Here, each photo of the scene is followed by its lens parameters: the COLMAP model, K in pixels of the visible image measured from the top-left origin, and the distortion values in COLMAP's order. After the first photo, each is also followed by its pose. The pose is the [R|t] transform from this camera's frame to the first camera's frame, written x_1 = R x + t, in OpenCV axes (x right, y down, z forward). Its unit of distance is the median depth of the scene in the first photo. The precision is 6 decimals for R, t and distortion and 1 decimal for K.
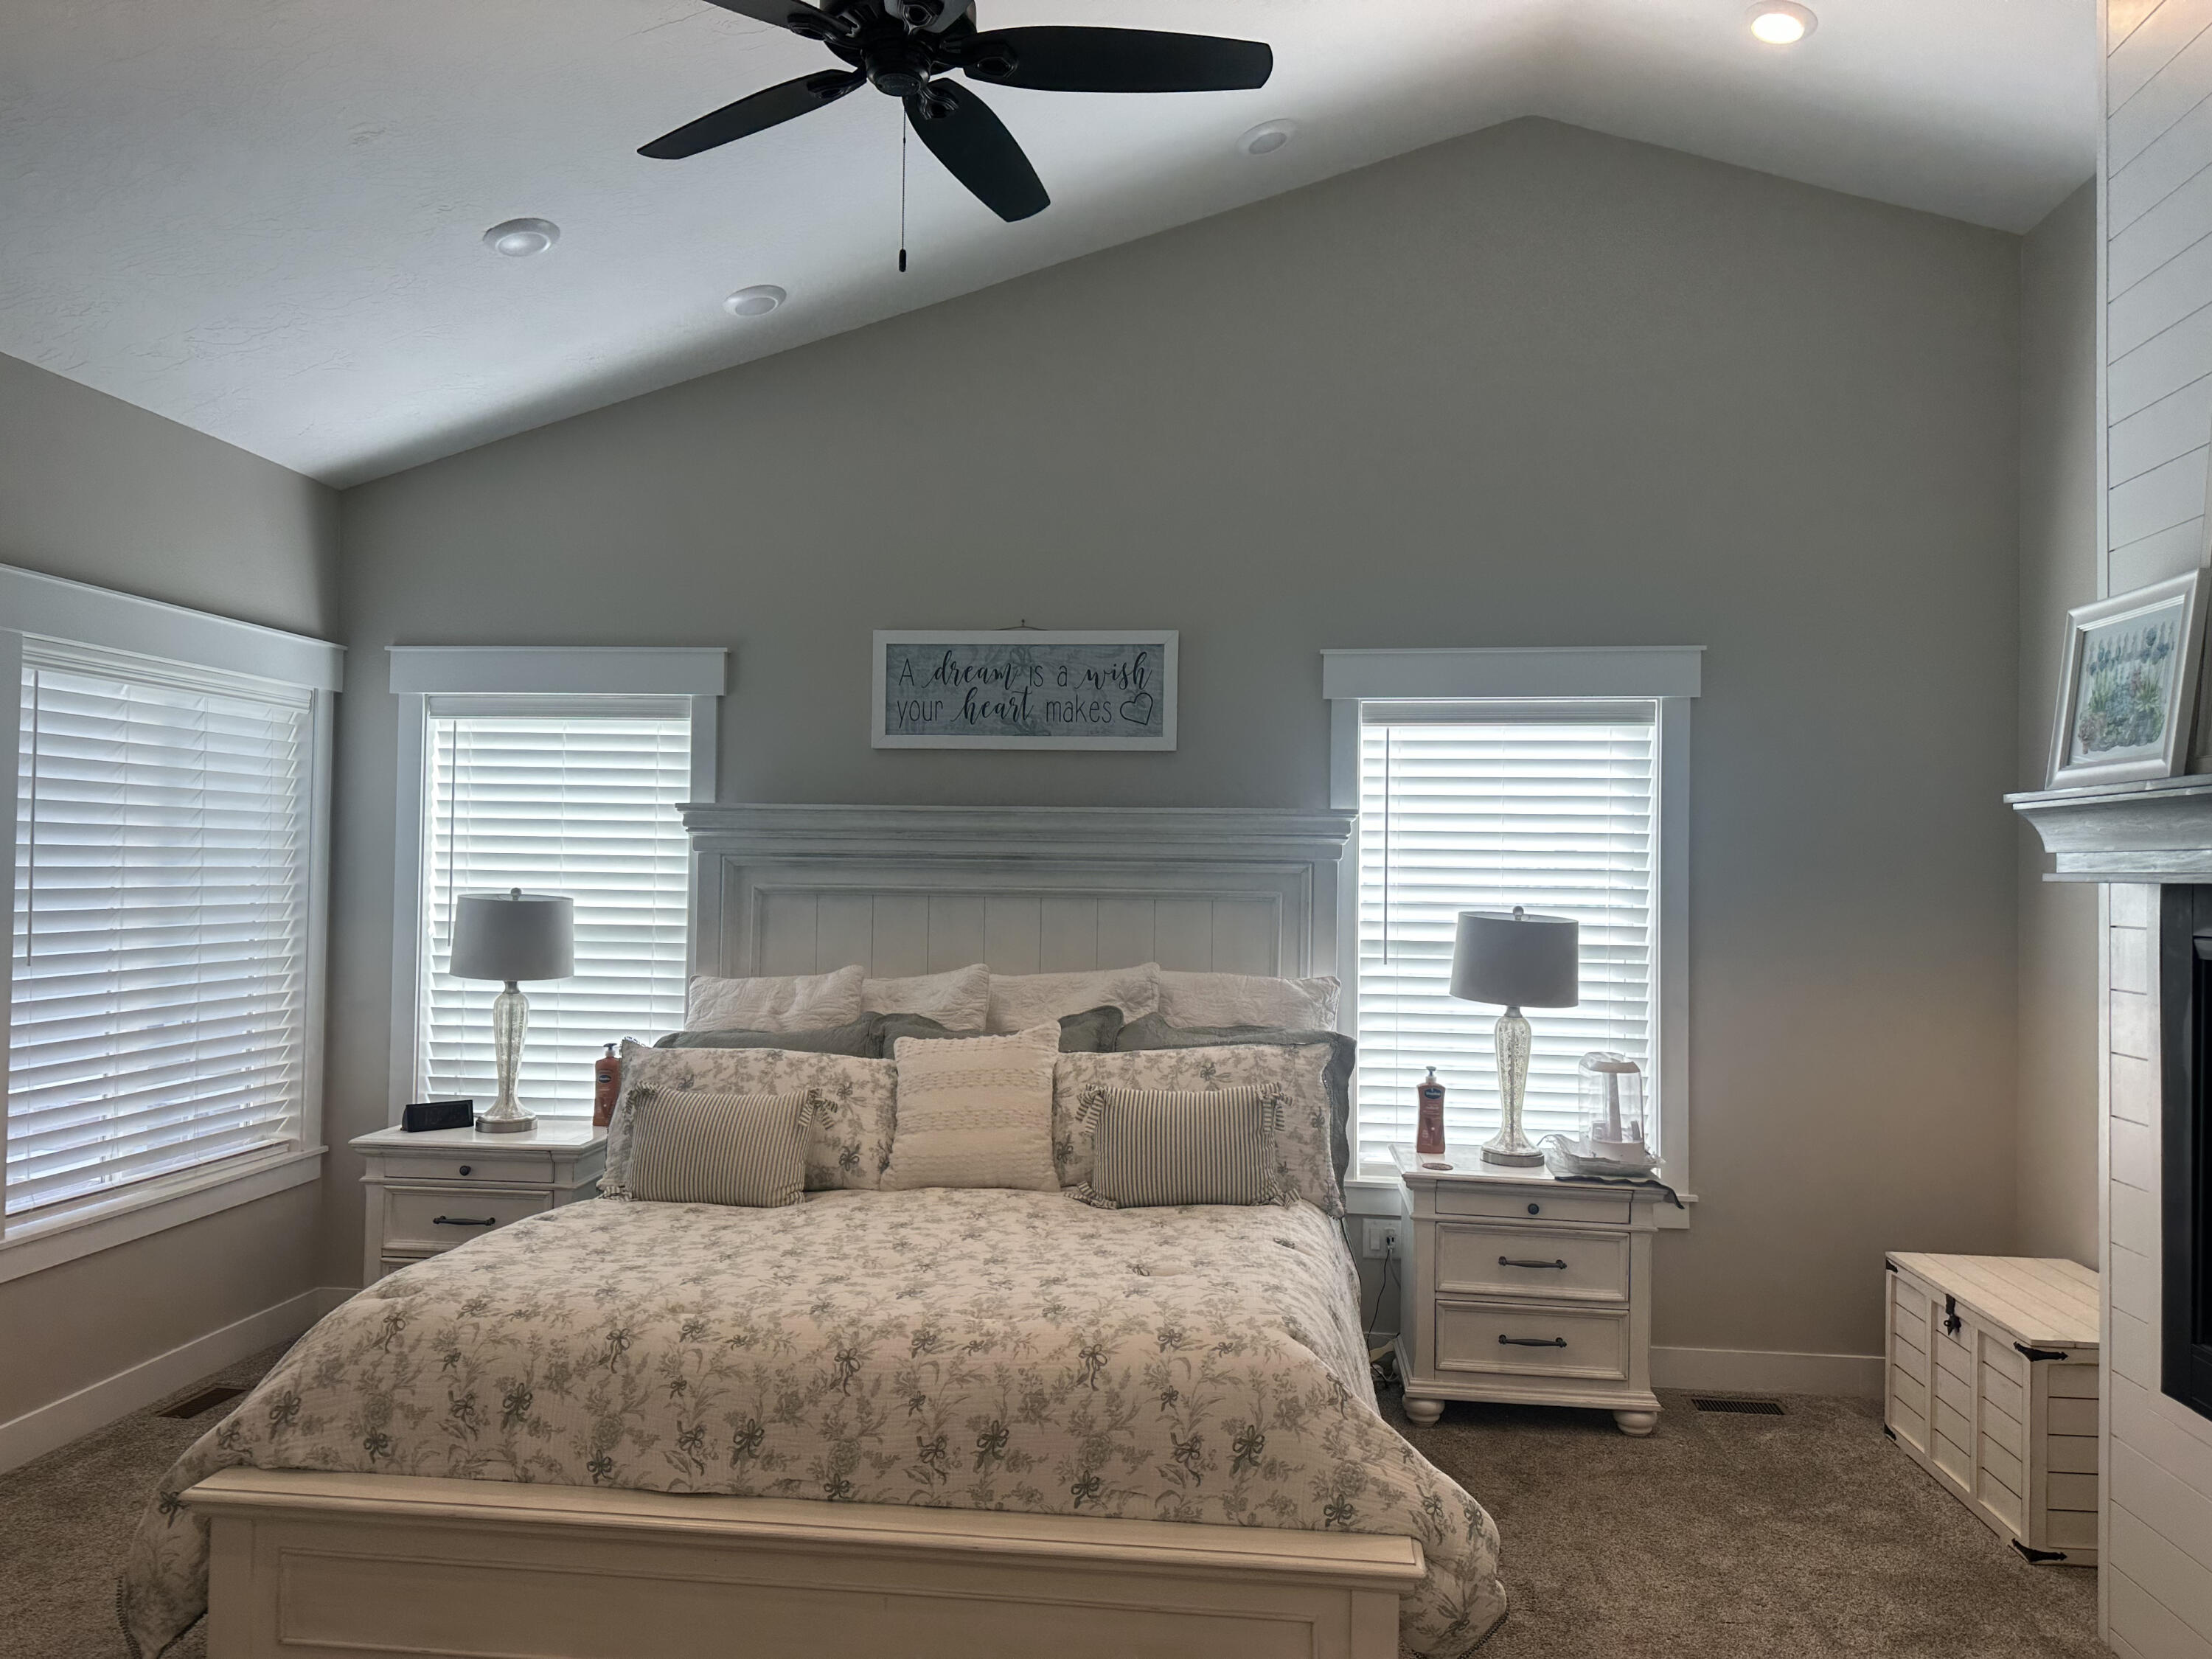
lens RADIAL K [[1545.3, 0, 1111.7], [0, 1545.3, 832.8], [0, 0, 1]] dist [0.099685, -0.118021]
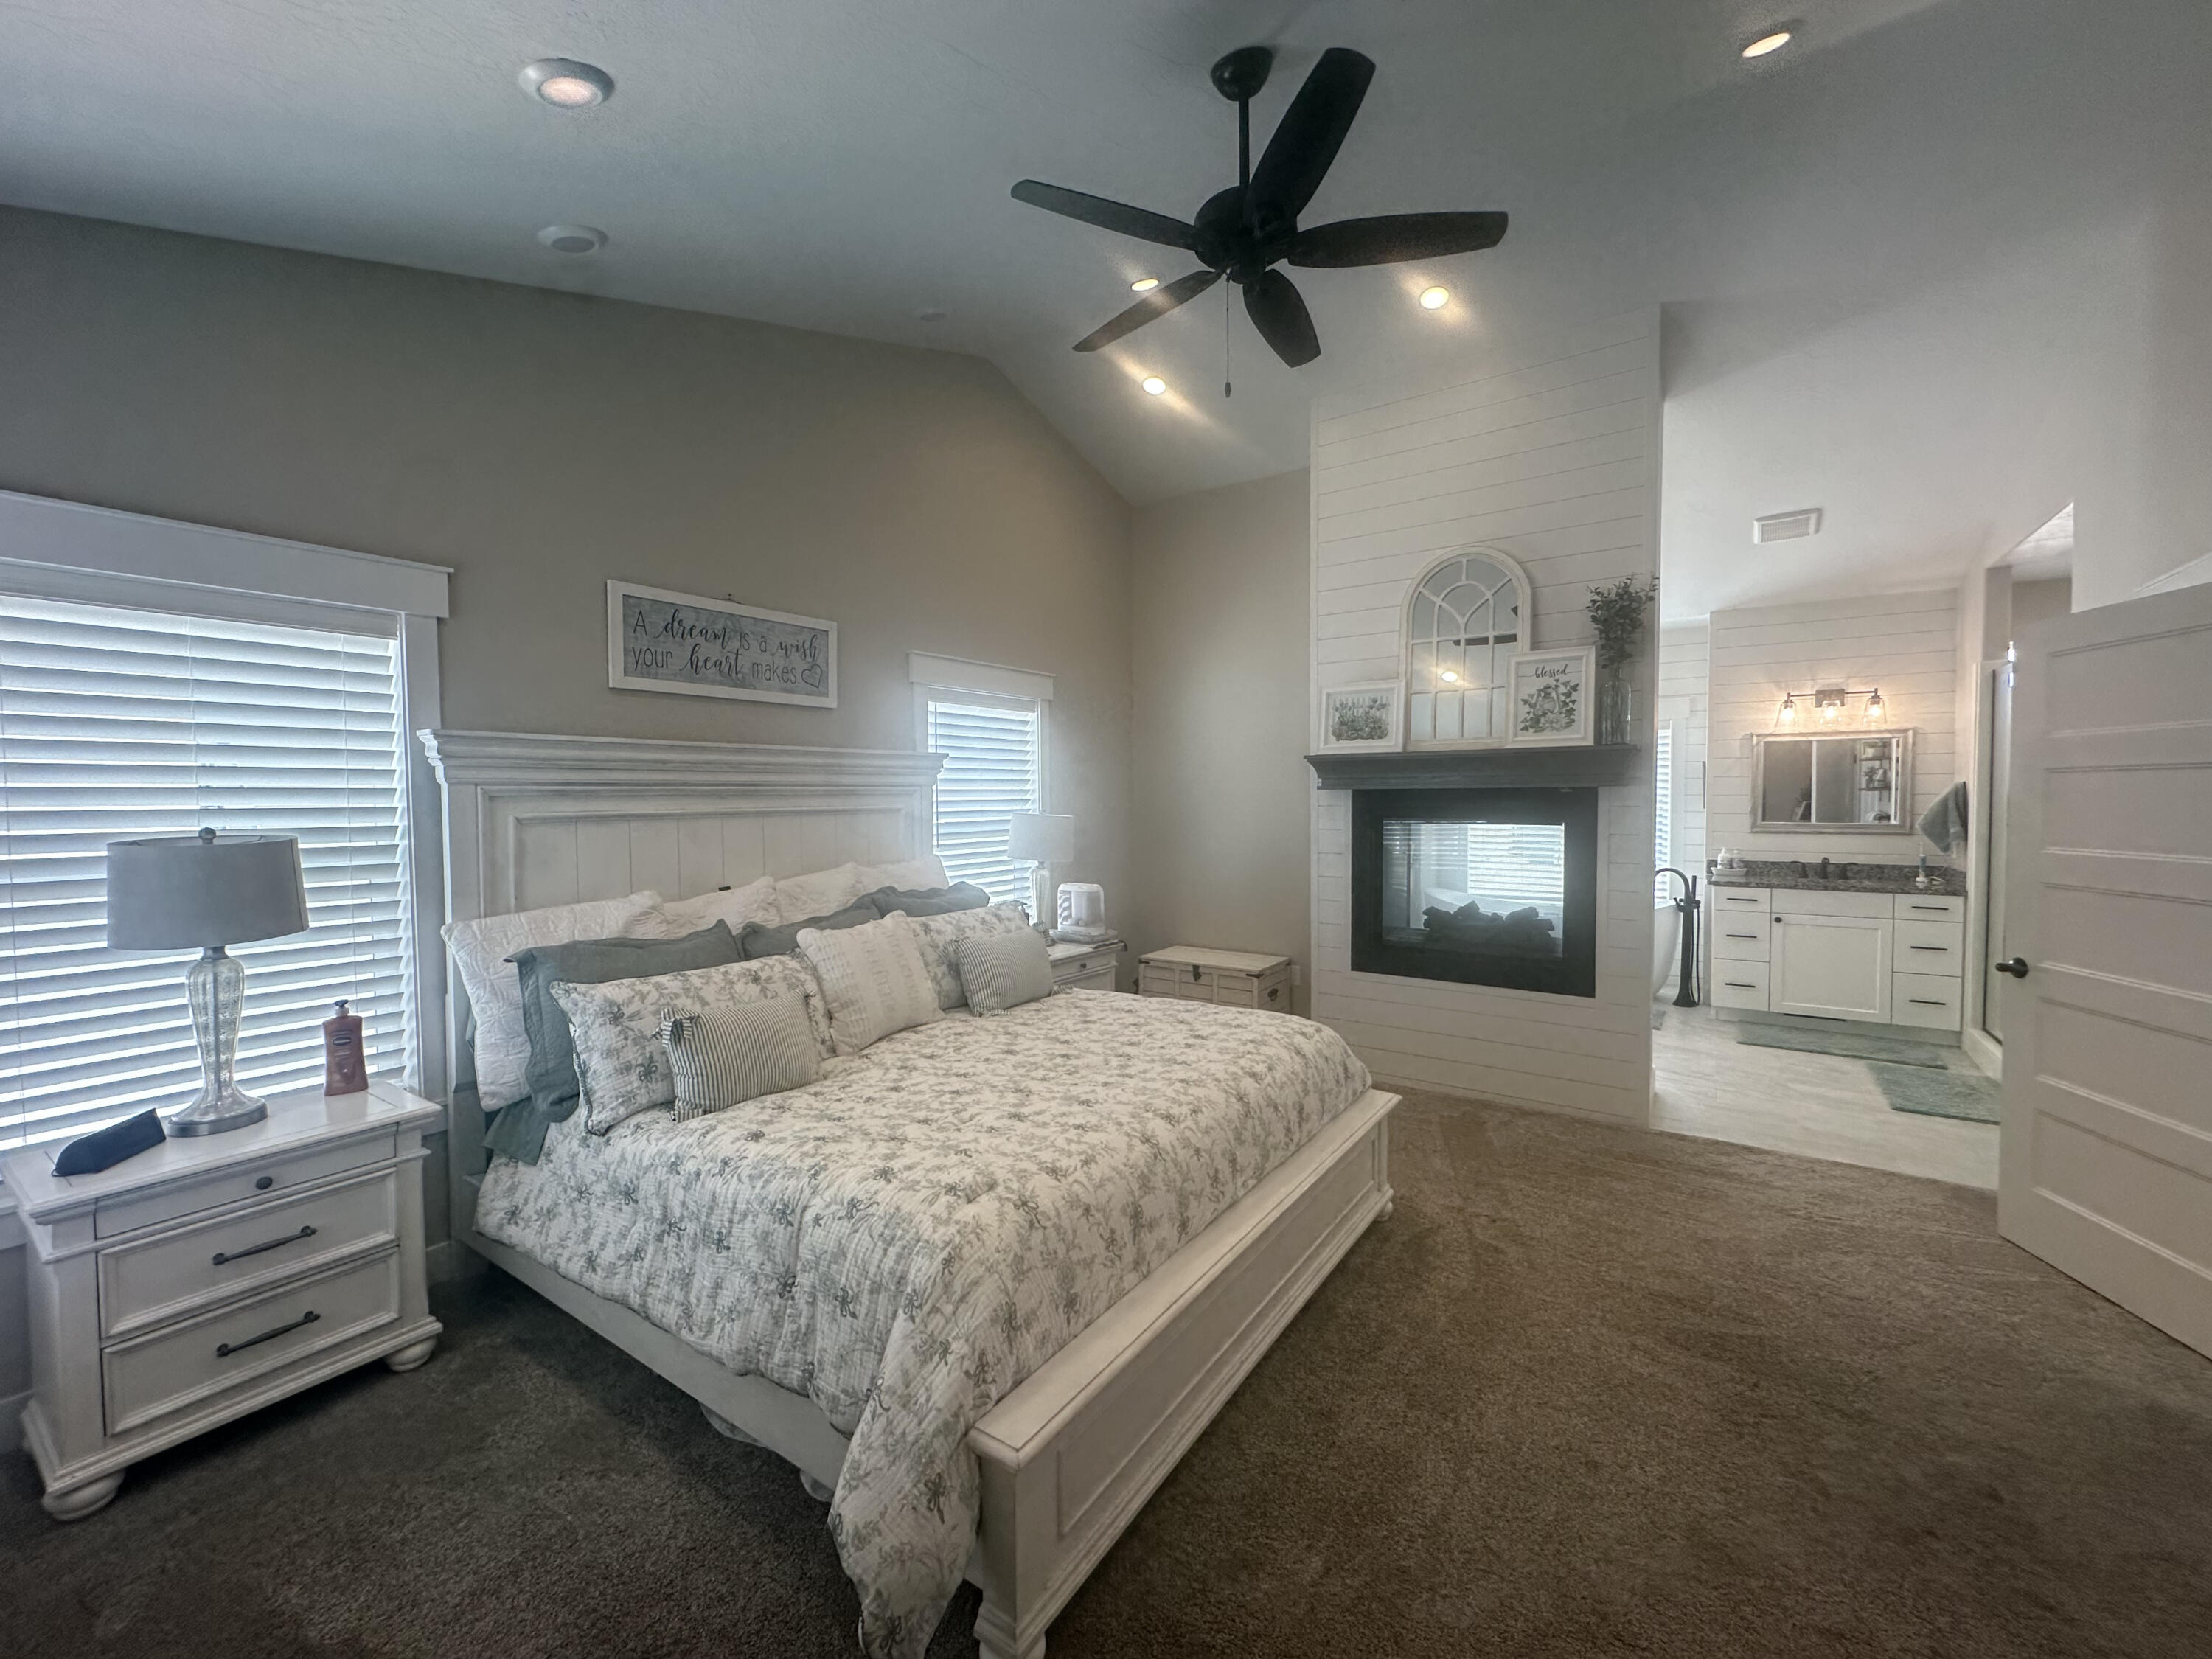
lens RADIAL K [[892.6, 0, 1099.1], [0, 892.6, 828.3], [0, 0, 1]] dist [0.001918, -0.000202]
pose [[0.477702, -0.050962, 0.877043, -0.562080], [-0.007796, 0.998031, 0.062239, 0.003924], [-0.878487, -0.036569, 0.476364, 0.392140]]
